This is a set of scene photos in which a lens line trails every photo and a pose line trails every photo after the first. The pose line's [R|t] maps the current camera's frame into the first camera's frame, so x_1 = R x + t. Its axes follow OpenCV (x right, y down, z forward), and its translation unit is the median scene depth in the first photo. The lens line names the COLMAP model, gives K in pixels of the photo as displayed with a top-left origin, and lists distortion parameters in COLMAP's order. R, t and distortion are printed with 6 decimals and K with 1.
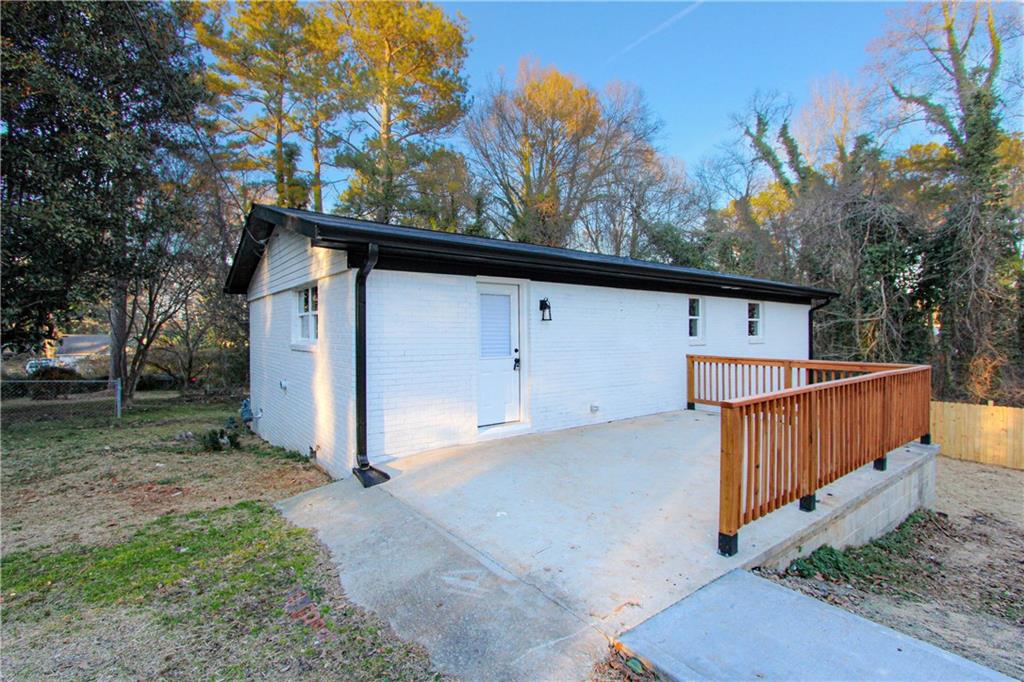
lens RADIAL K [[472.2, 0, 510.8], [0, 472.2, 335.7], [0, 0, 1]] dist [-0.014113, -0.000043]
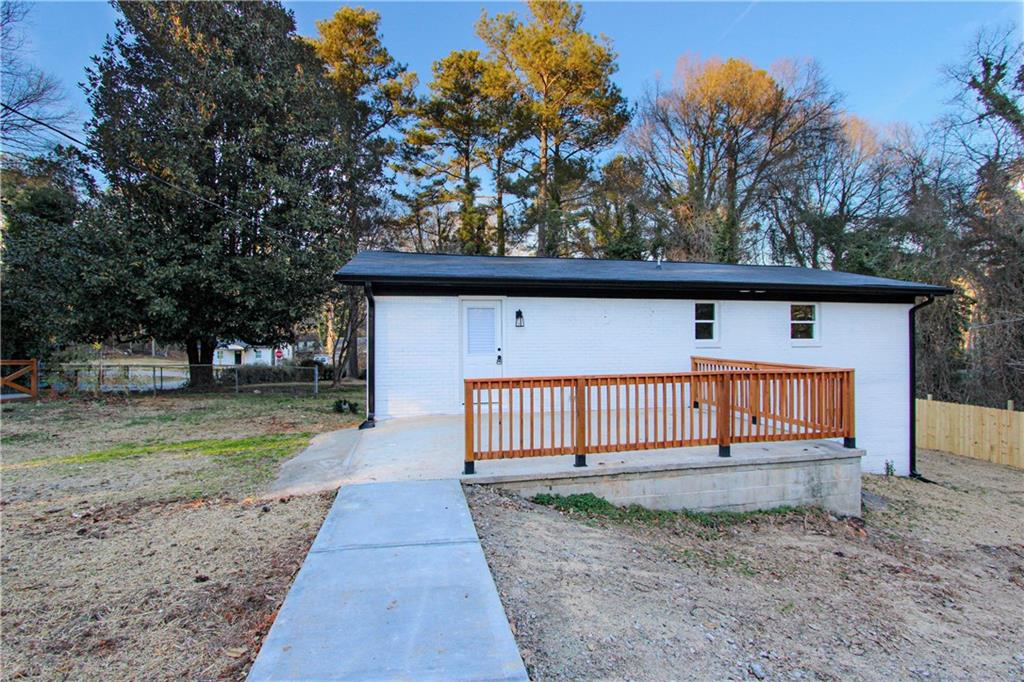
lens RADIAL K [[472.2, 0, 511.6], [0, 472.2, 340.2], [0, 0, 1]] dist [-0.014113, -0.000043]
pose [[0.904792, 0.002136, -0.425849, 0.146167], [-0.001265, 0.999996, 0.002328, 0.000453], [0.425853, -0.001568, 0.904791, -0.044805]]
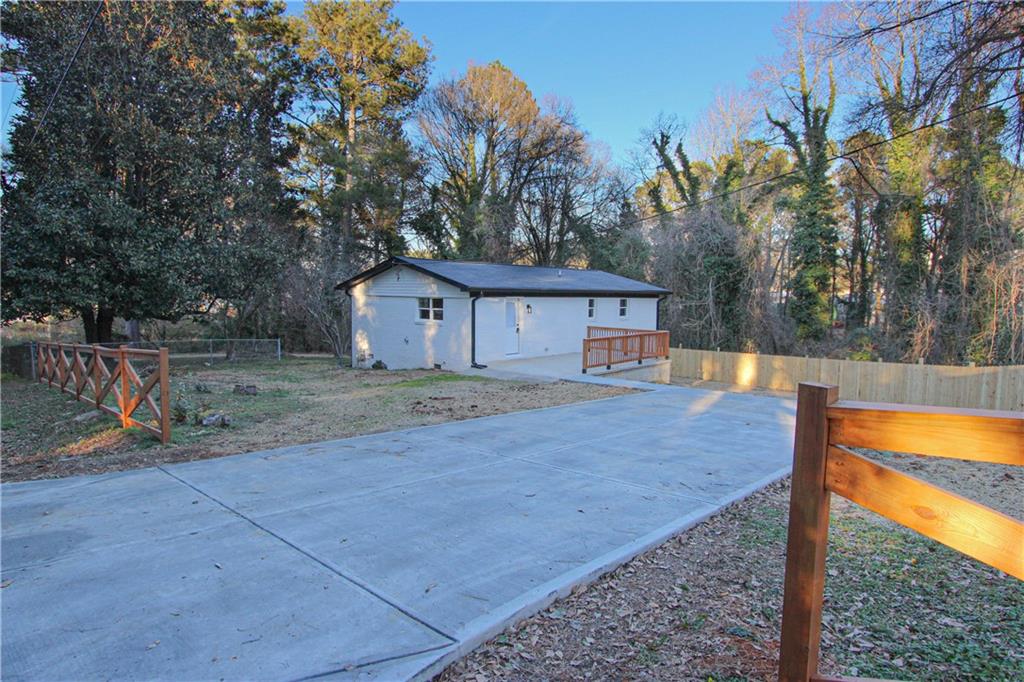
lens RADIAL K [[558.0, 0, 510.8], [0, 558.0, 341.1], [0, 0, 1]] dist [-0.004547, -0.000289]
pose [[0.985875, -0.002699, 0.167462, -0.123486], [-0.010245, 0.997026, 0.076381, -0.025570], [-0.167170, -0.077018, 0.982915, -0.451036]]
